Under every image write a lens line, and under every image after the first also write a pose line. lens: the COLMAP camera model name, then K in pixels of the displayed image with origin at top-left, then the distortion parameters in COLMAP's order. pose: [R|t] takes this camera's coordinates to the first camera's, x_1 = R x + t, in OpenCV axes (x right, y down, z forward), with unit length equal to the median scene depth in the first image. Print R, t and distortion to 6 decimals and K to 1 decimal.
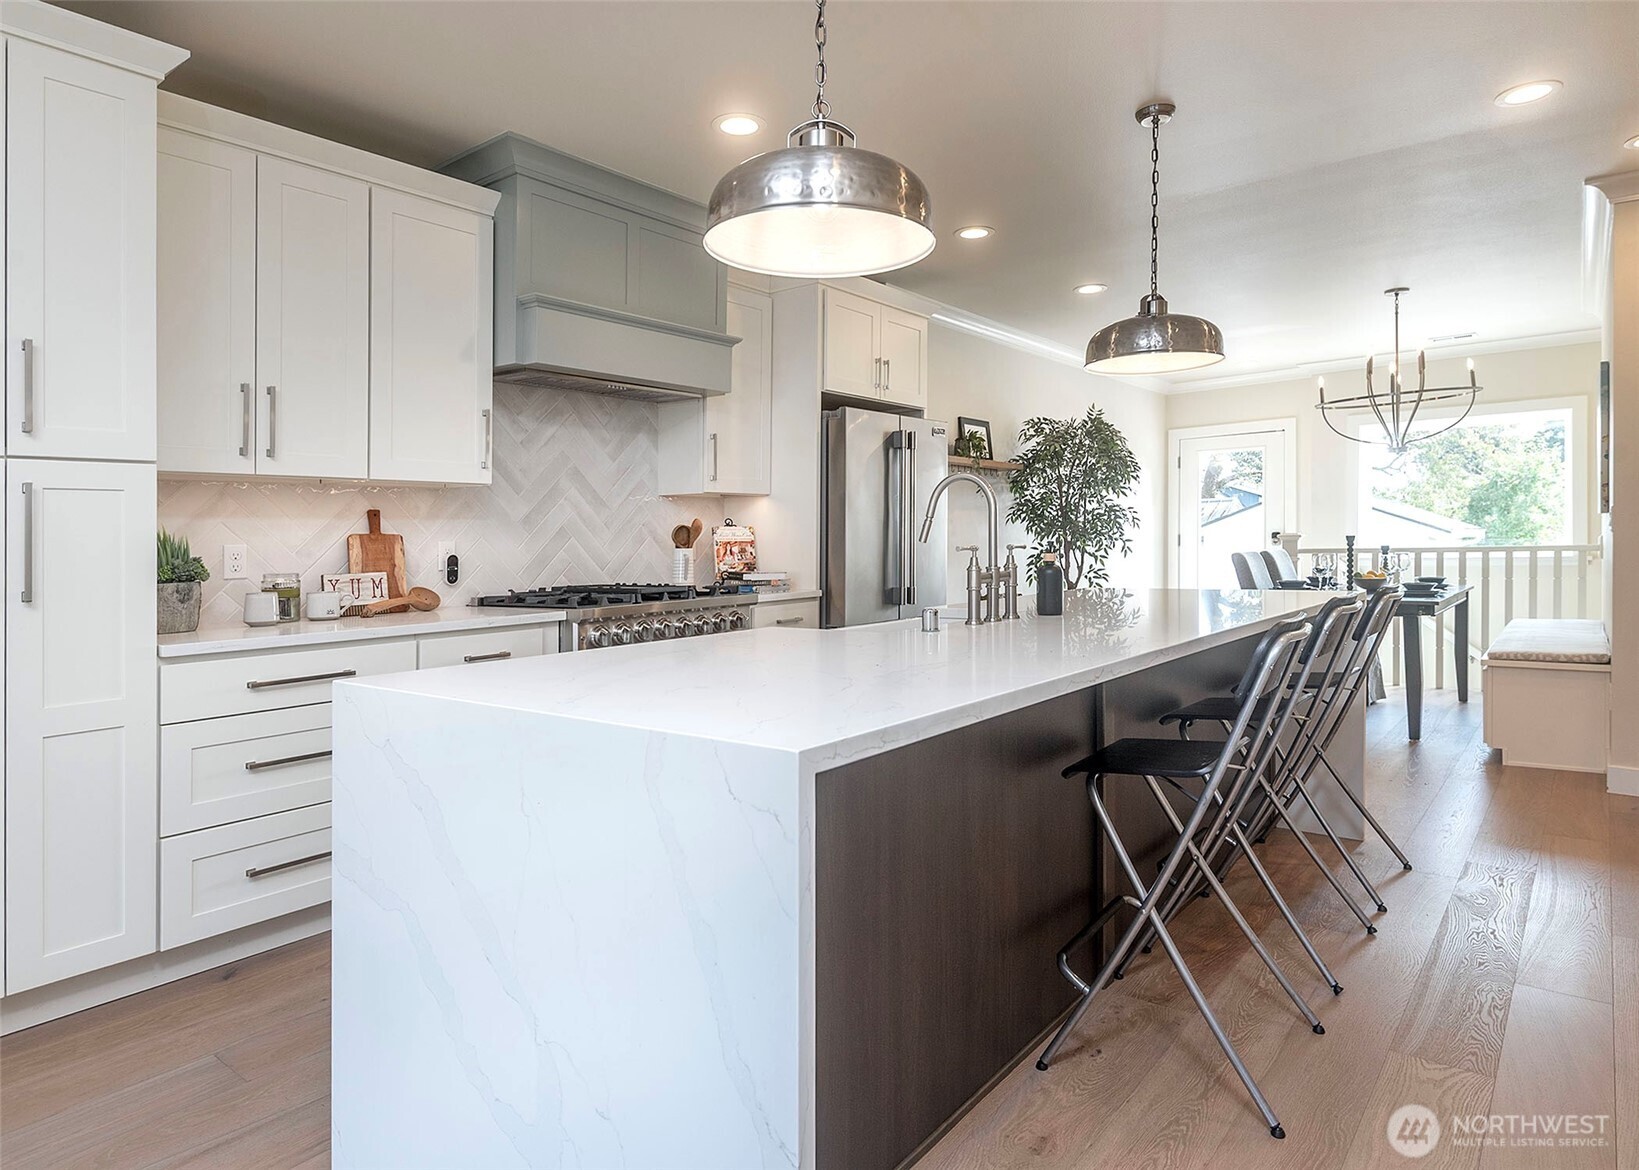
lens RADIAL K [[974.4, 0, 823.0], [0, 974.4, 589.1], [0, 0, 1]] dist [0.020327, -0.000464]
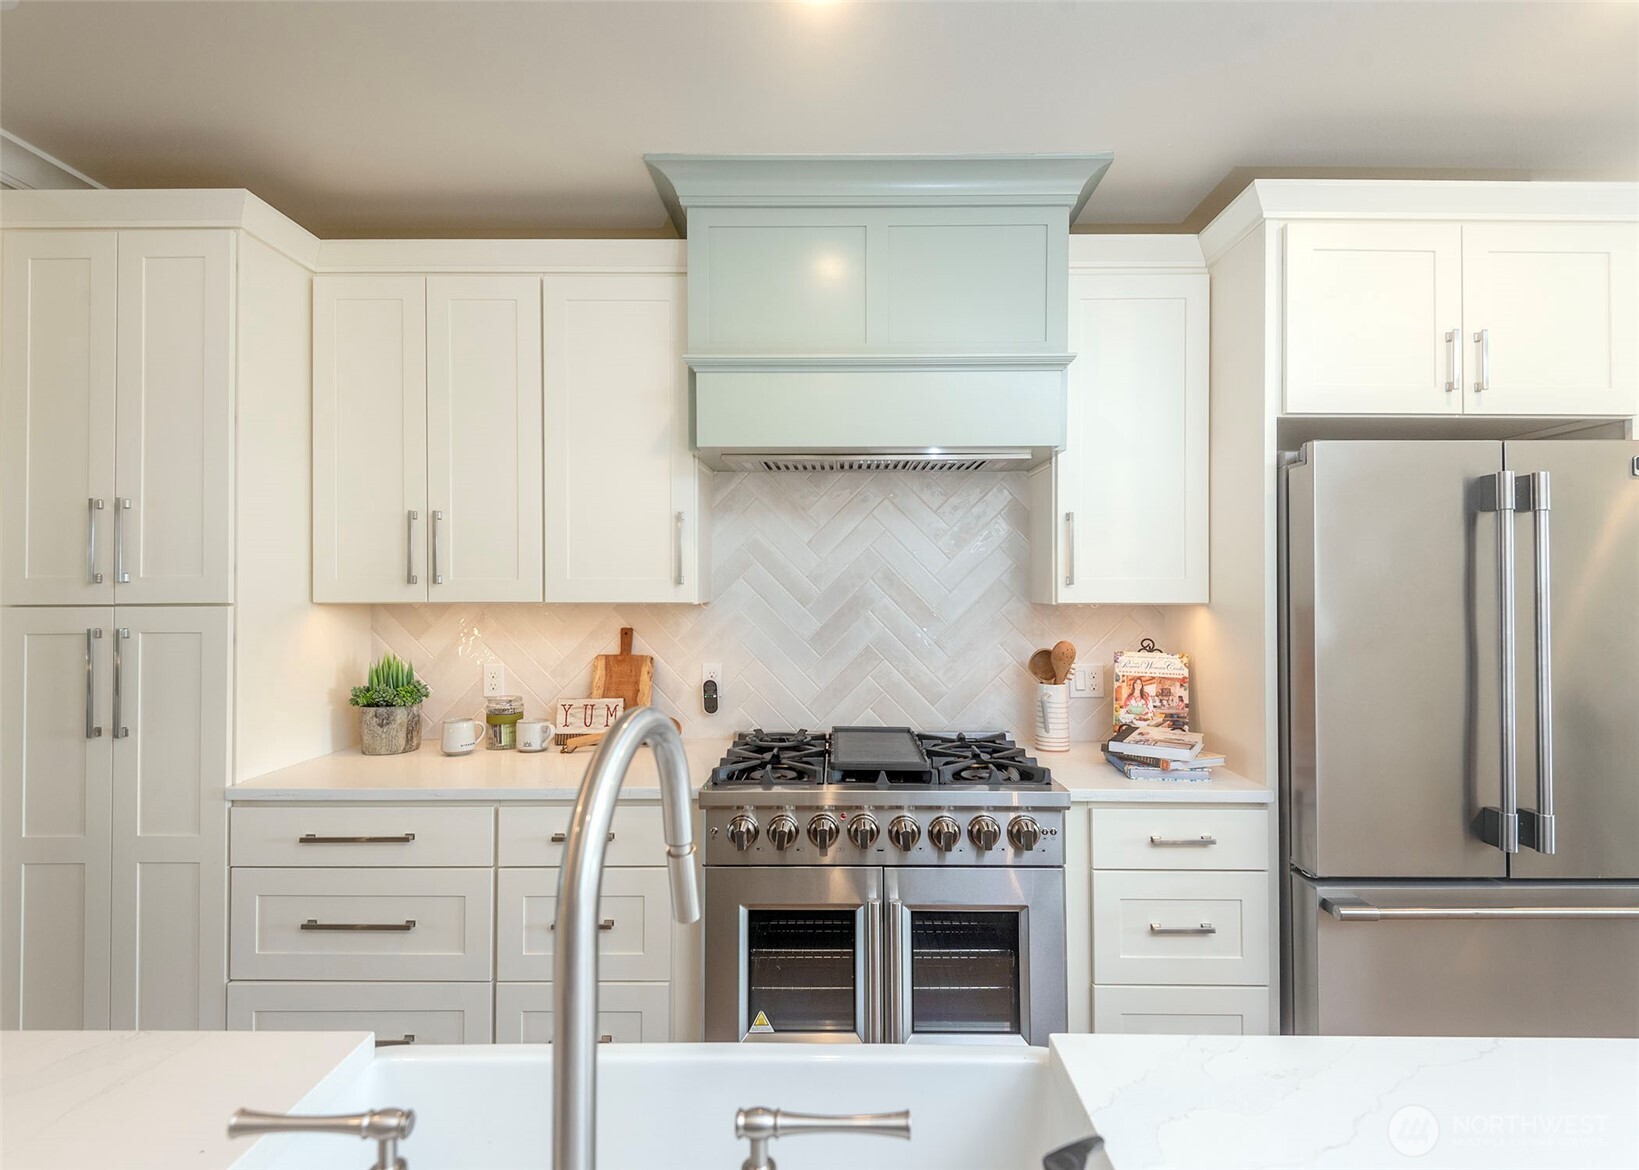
lens RADIAL K [[798.1, 0, 819.5], [0, 798.1, 585.0], [0, 0, 1]] dist [0.022980, -0.000272]
pose [[0.615208, 0.010267, -0.788298, 0.197264], [-0.049856, 0.998420, -0.025905, -0.090216], [0.786787, 0.055238, 0.614748, 0.552472]]
